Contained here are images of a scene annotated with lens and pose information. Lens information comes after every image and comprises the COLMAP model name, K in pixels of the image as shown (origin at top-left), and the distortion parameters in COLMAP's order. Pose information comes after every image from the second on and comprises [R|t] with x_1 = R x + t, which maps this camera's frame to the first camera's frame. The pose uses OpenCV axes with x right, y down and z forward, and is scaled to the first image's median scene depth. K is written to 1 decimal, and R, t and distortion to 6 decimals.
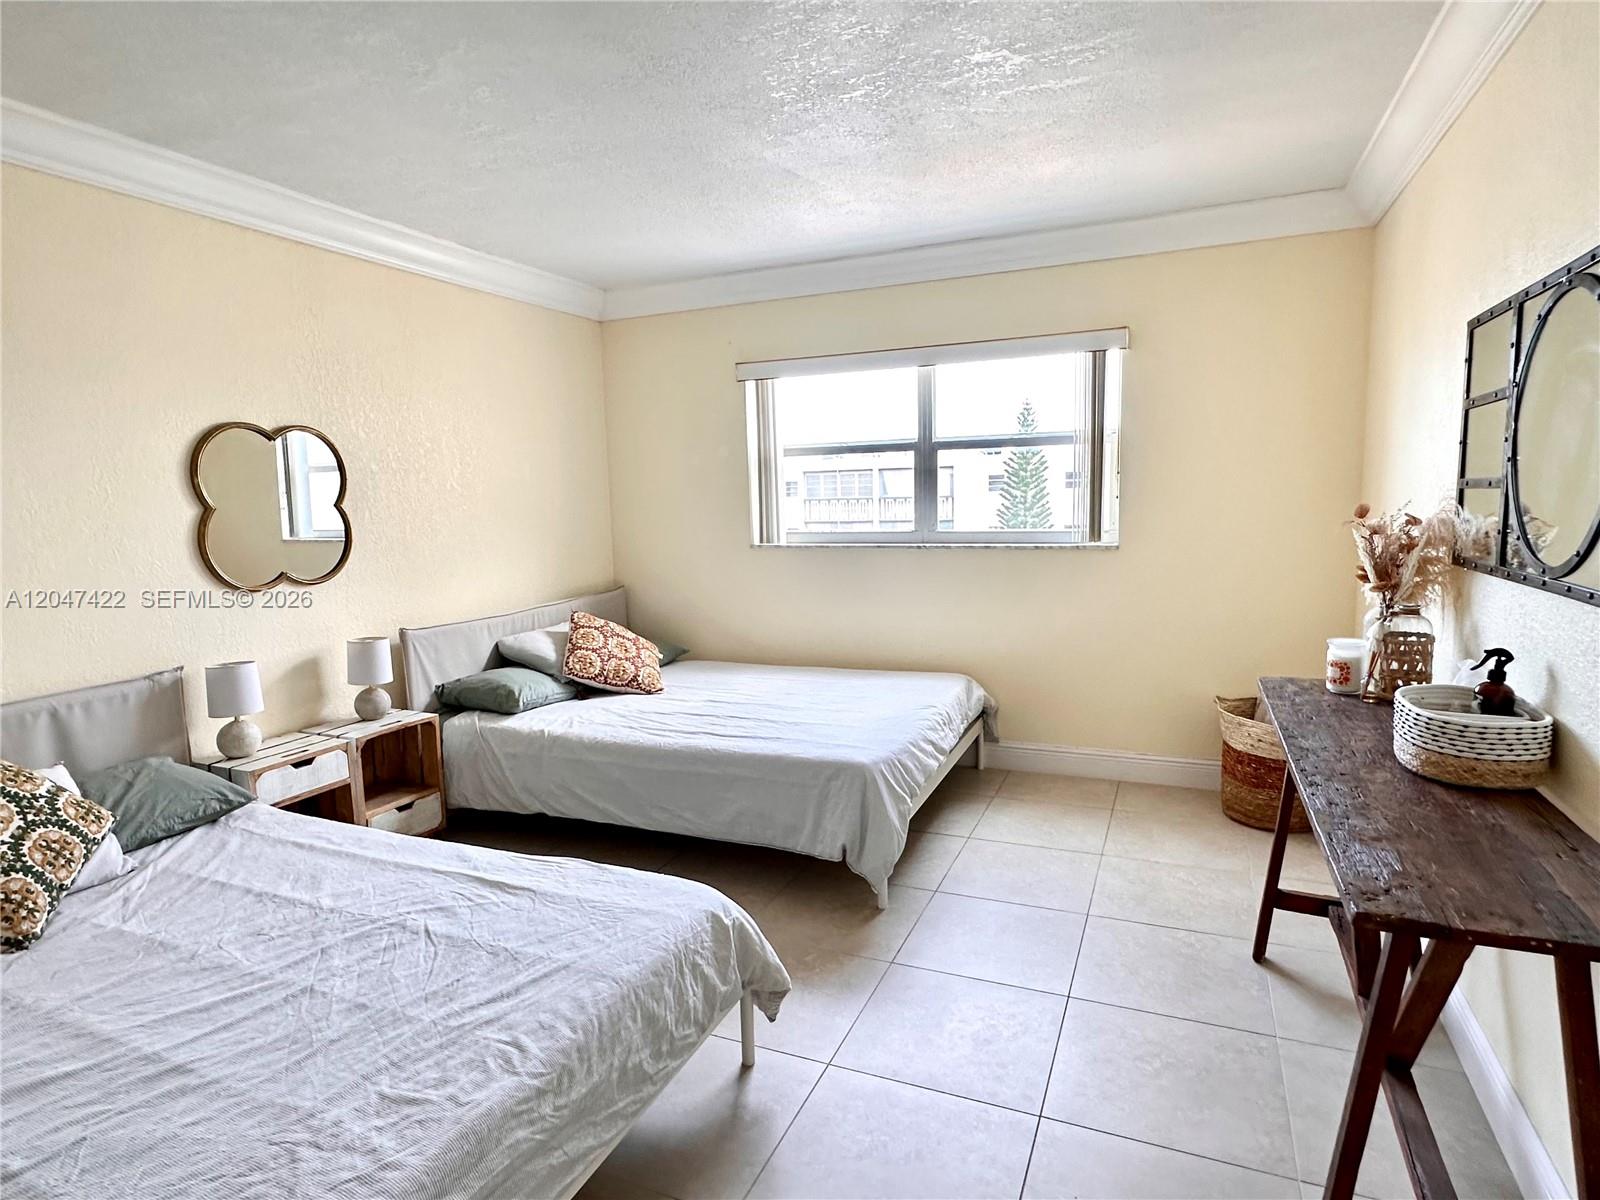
lens RADIAL K [[887.9, 0, 802.3], [0, 887.9, 603.0], [0, 0, 1]] dist [0.003075, 0.000503]
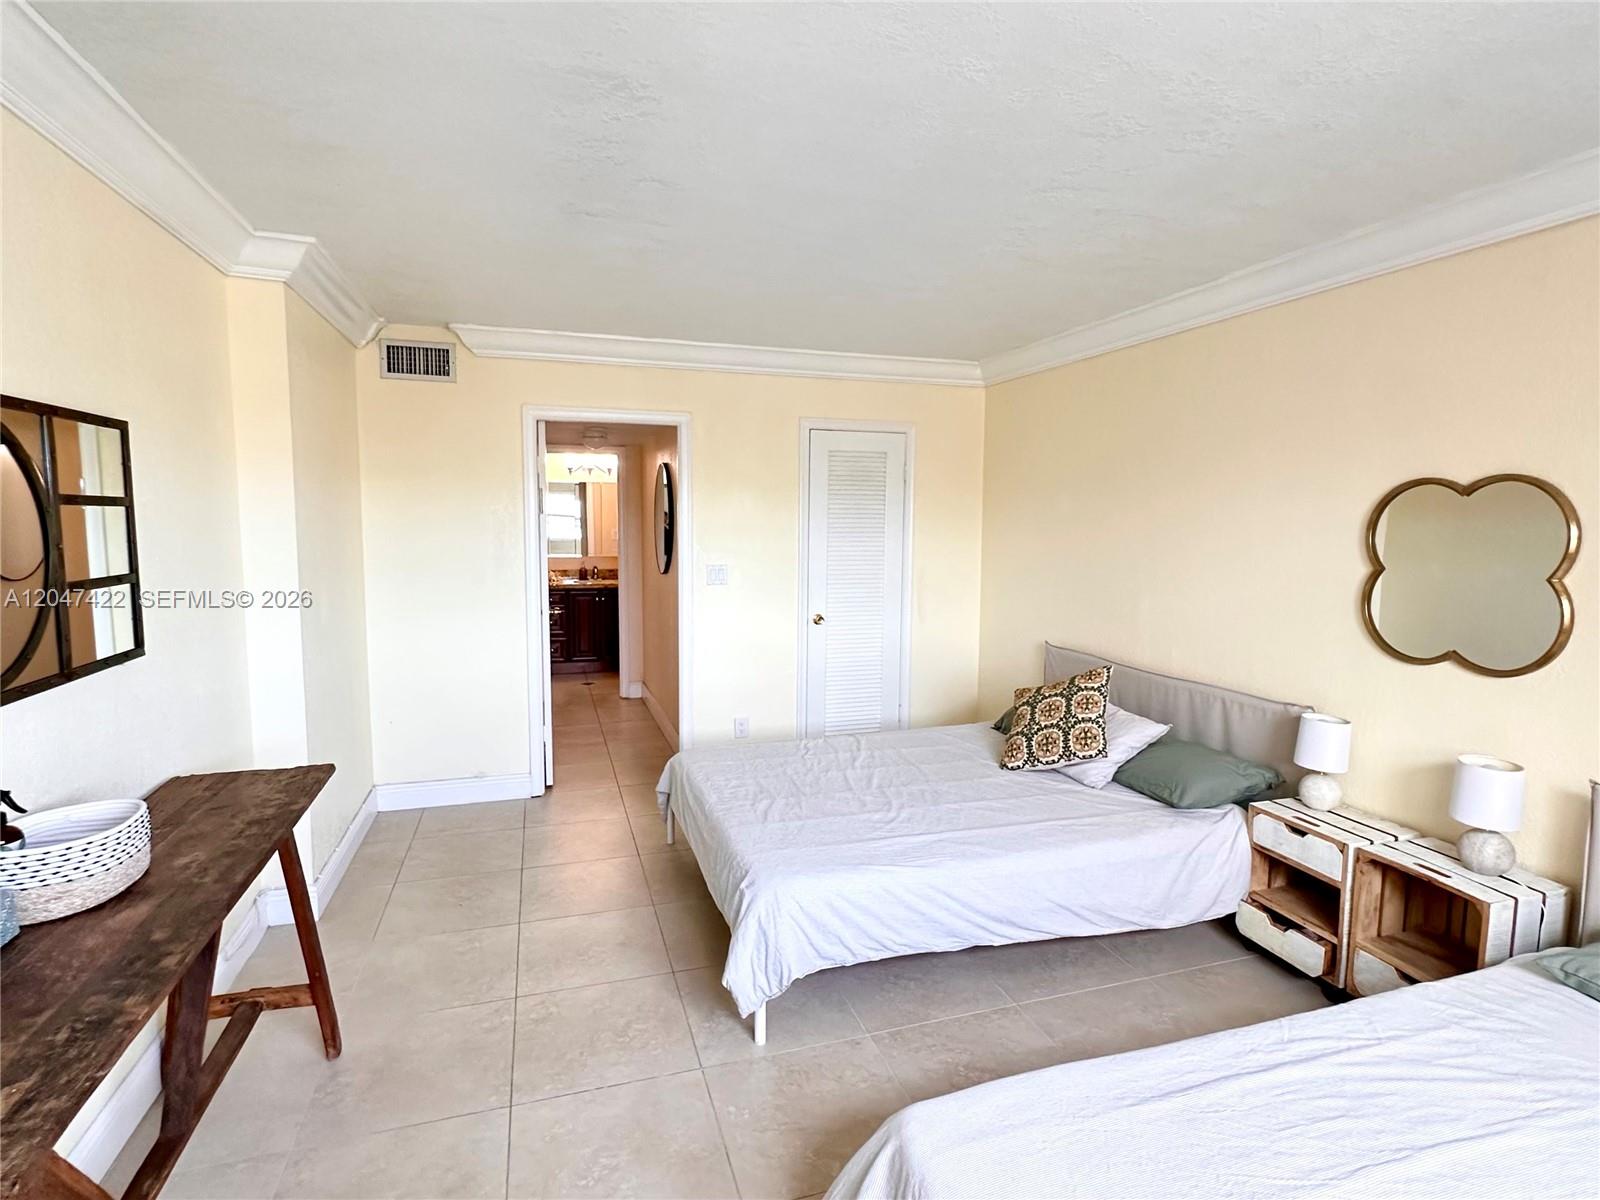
lens RADIAL K [[798.6, 0, 801.9], [0, 798.6, 594.4], [0, 0, 1]] dist [-0.004043, -0.000404]
pose [[-0.749973, 0.081254, -0.656459, 0.457098], [-0.070846, 0.976851, 0.201848, -0.242802], [0.657663, 0.197888, -0.726856, 1.411347]]
